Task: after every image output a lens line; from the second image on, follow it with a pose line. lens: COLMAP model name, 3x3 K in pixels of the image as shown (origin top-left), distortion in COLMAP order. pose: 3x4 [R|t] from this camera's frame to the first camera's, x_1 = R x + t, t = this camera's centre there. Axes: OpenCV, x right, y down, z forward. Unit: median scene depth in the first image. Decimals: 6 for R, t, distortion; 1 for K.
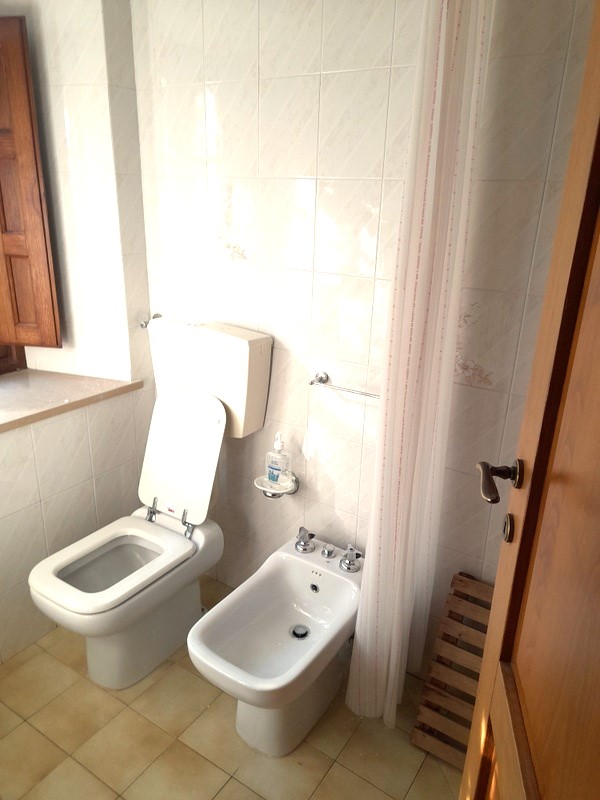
lens RADIAL K [[577.8, 0, 304.3], [0, 577.8, 396.6], [0, 0, 1]] dist [0.080331, -0.074443]
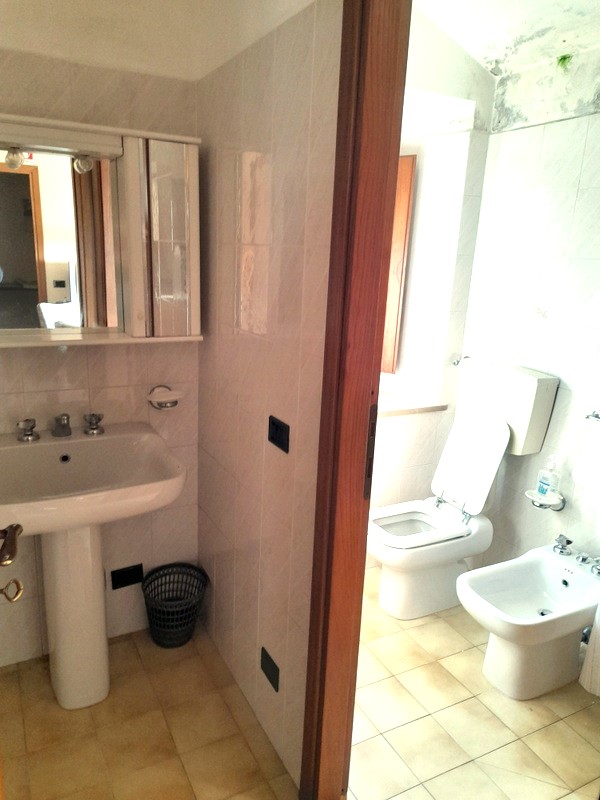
lens RADIAL K [[577.8, 0, 301.3], [0, 577.8, 405.9], [0, 0, 1]] dist [0.080331, -0.074443]
pose [[0.874305, 0.132969, -0.466808, 0.055550], [-0.179586, 0.982112, -0.056604, 0.124221], [0.450932, 0.133322, 0.882545, -0.360433]]
